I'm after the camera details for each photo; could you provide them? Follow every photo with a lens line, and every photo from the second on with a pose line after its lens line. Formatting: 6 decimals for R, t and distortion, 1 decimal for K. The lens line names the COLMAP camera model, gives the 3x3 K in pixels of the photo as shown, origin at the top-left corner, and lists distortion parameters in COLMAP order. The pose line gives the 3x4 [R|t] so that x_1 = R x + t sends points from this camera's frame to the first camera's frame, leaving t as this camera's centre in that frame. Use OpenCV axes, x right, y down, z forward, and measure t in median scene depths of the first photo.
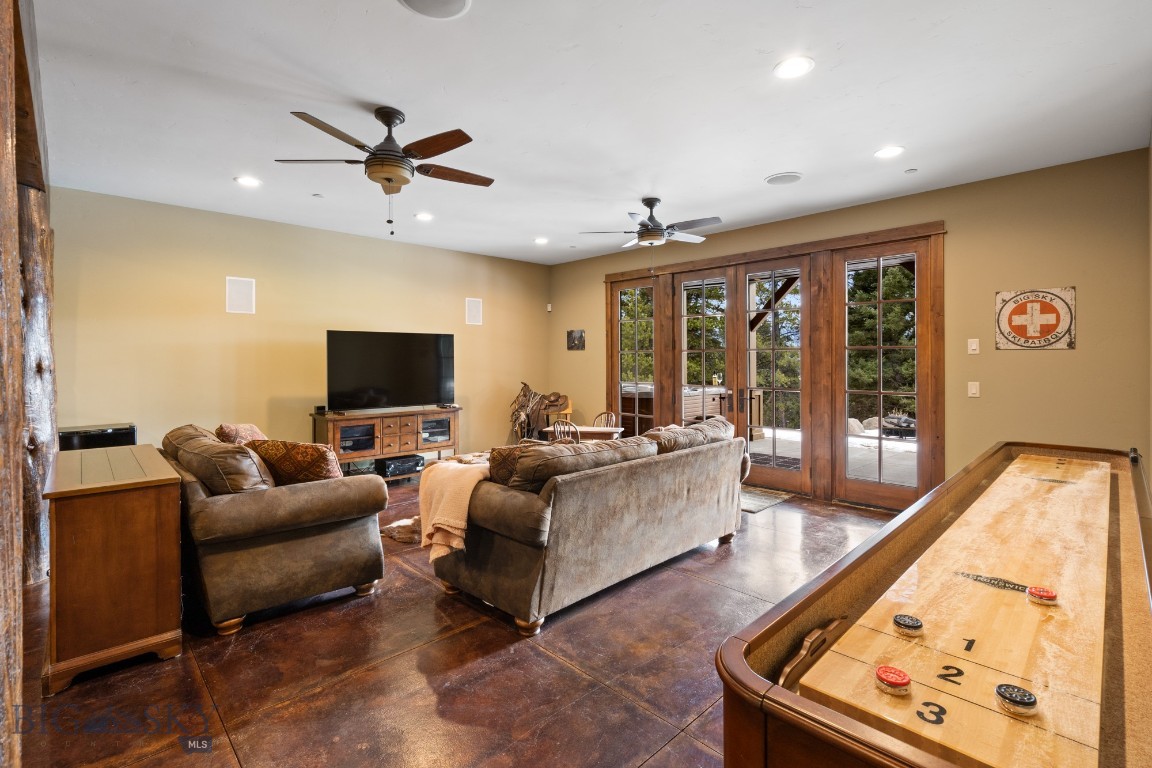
lens RADIAL K [[520.7, 0, 565.4], [0, 520.7, 361.3], [0, 0, 1]] dist [-0.004783, 0.000622]
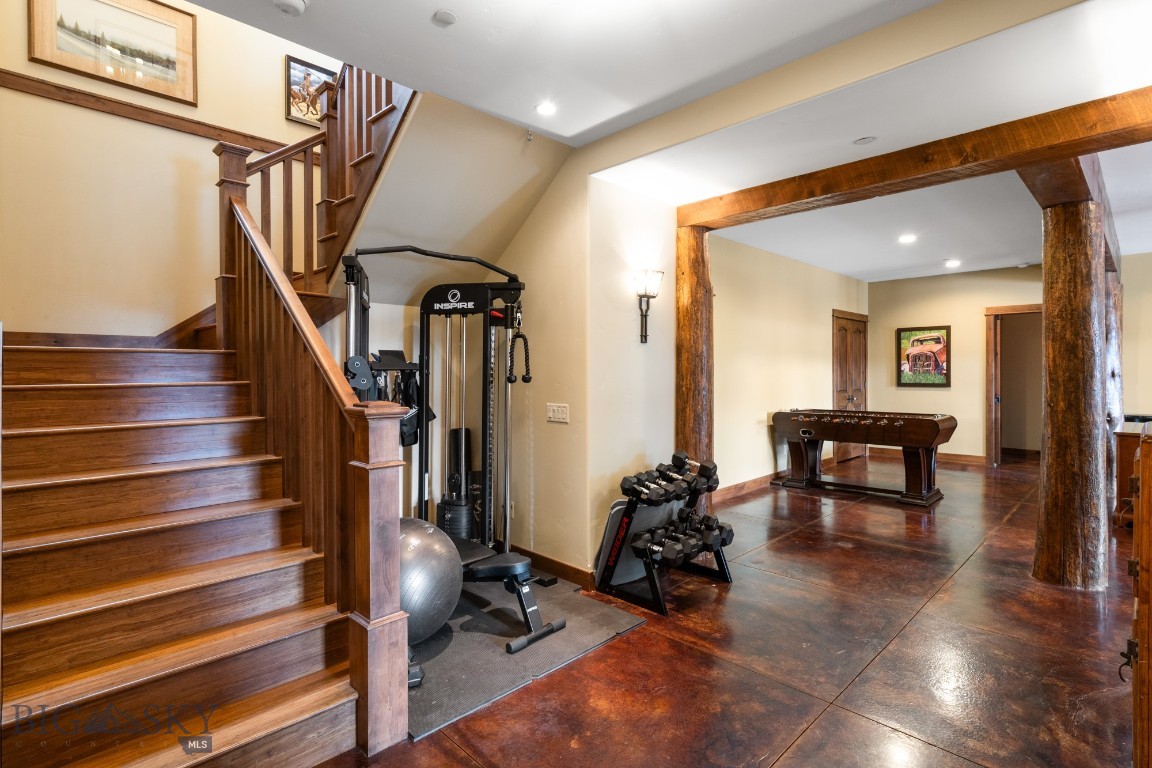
lens RADIAL K [[557.0, 0, 574.7], [0, 557.0, 374.3], [0, 0, 1]] dist [0.001206, 0.000297]
pose [[0.016243, 0.005513, -0.999853, 0.677357], [0.002072, 0.999982, 0.005547, -0.000524], [0.999866, -0.002162, 0.016231, -0.685282]]
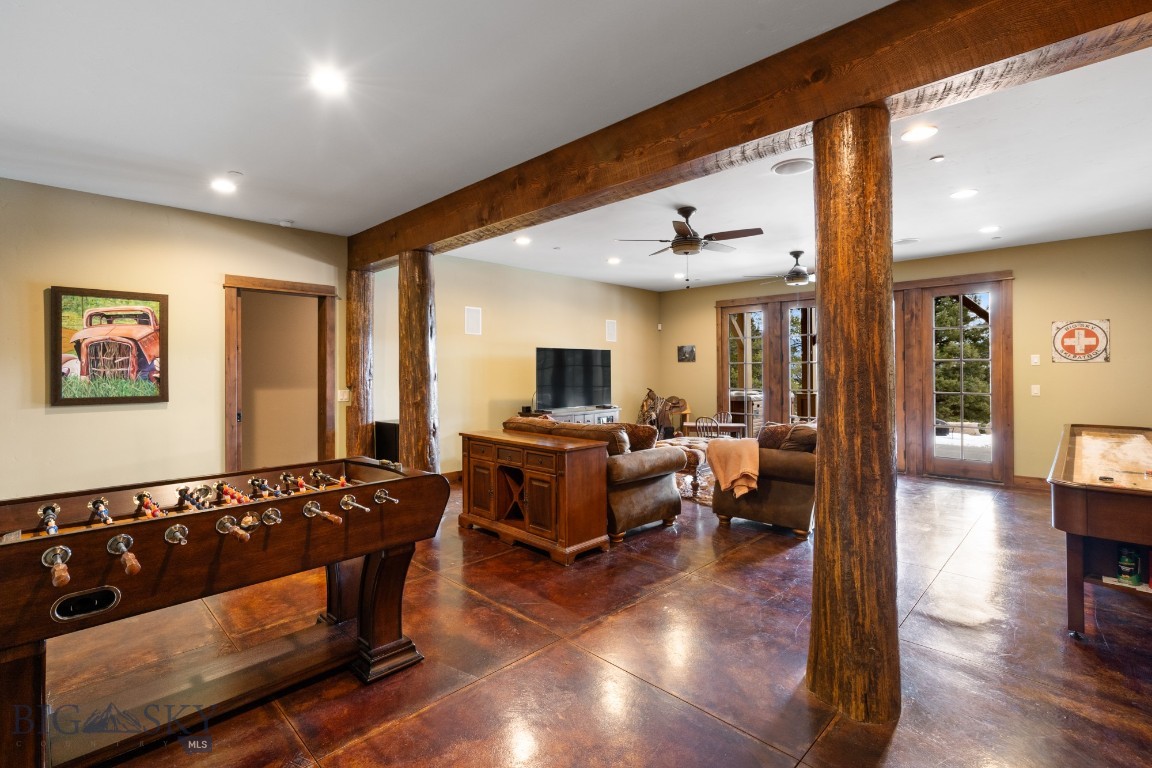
lens RADIAL K [[520.7, 0, 568.5], [0, 520.7, 368.0], [0, 0, 1]] dist [-0.004783, 0.000622]
pose [[0.999556, -0.002411, 0.029692, -0.554262], [0.002593, 0.999978, -0.006094, -0.001630], [-0.029677, 0.006168, 0.999541, -0.394068]]
